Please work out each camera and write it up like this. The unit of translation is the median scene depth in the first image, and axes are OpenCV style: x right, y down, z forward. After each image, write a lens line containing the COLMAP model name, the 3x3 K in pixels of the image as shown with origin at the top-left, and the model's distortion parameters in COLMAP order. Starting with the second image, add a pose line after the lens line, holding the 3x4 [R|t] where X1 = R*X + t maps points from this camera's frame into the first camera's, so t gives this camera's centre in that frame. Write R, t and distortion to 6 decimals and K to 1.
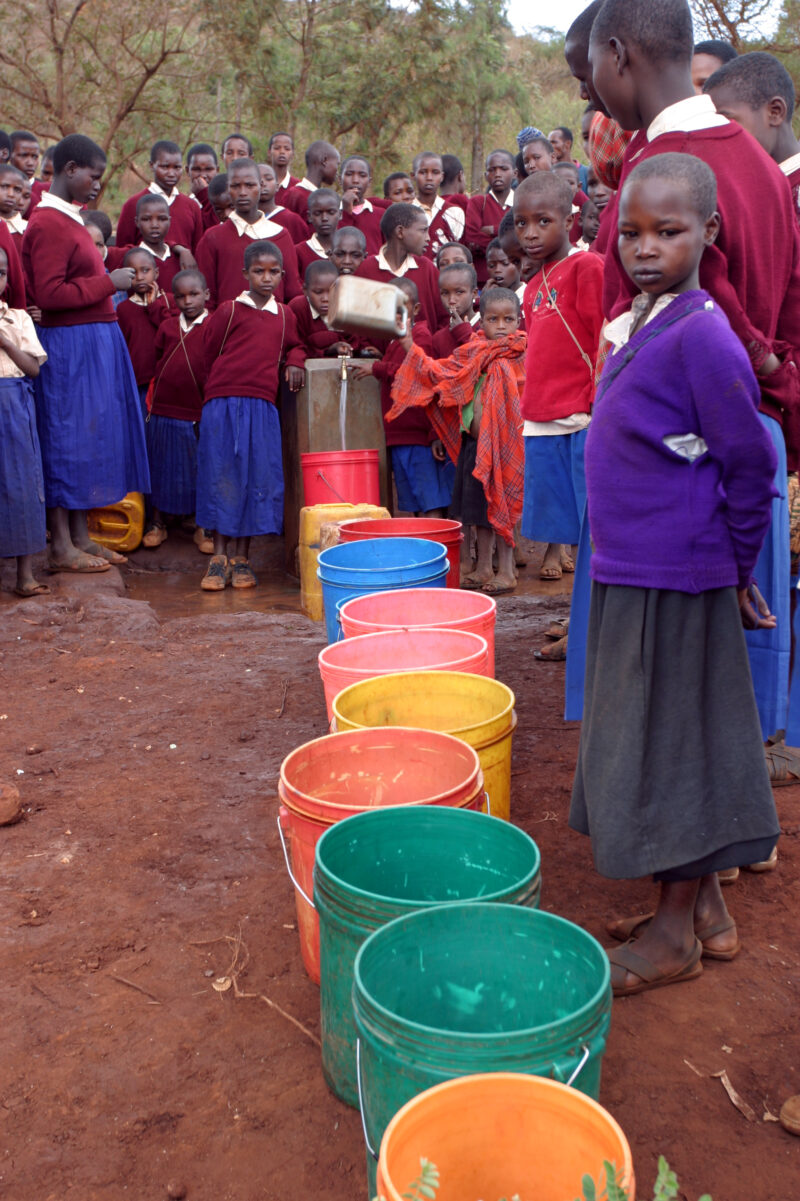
lens RADIAL K [[1810.1, 0, 400.0], [0, 1810.1, 600.5], [0, 0, 1]] dist [0.046386, -0.063046]
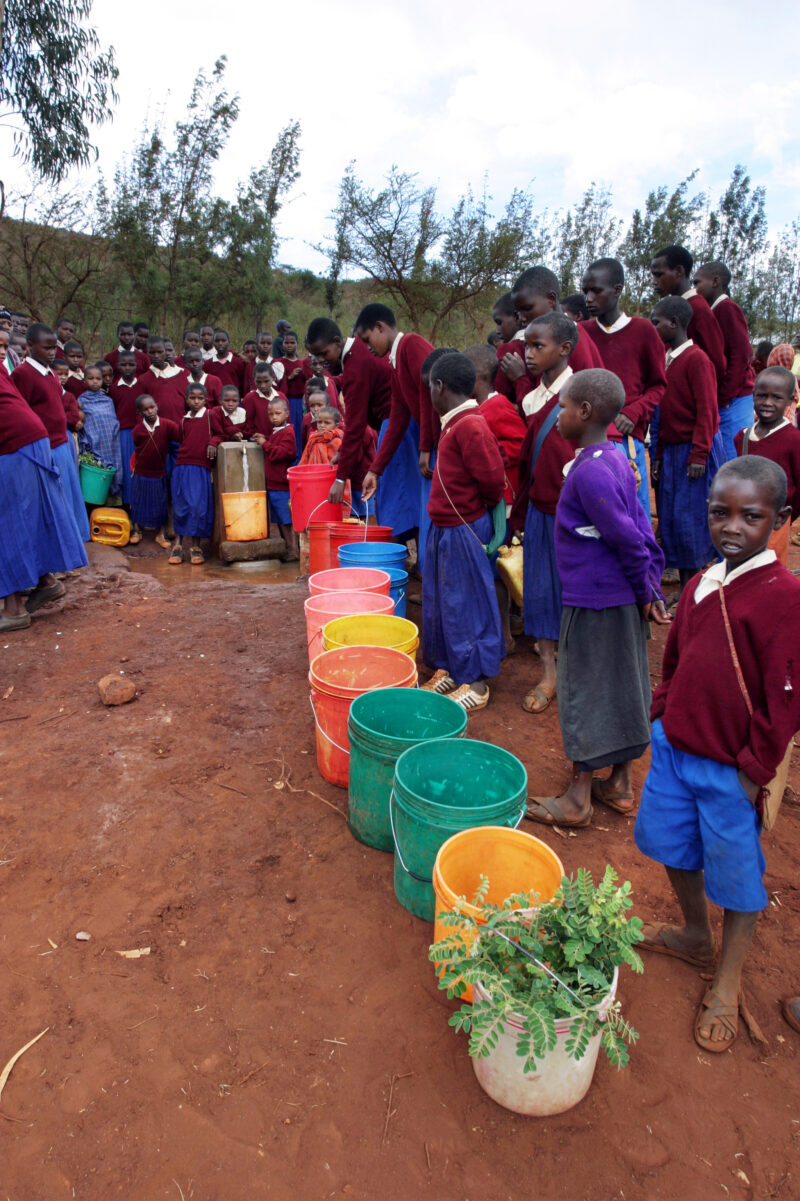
lens RADIAL K [[944.5, 0, 400.2], [0, 944.5, 586.8], [0, 0, 1]] dist [-0.043957, 0.010814]
pose [[0.980470, -0.016598, 0.195966, -0.113903], [0.012000, 0.999625, 0.024626, -0.011215], [-0.196301, -0.021794, 0.980301, 0.017052]]
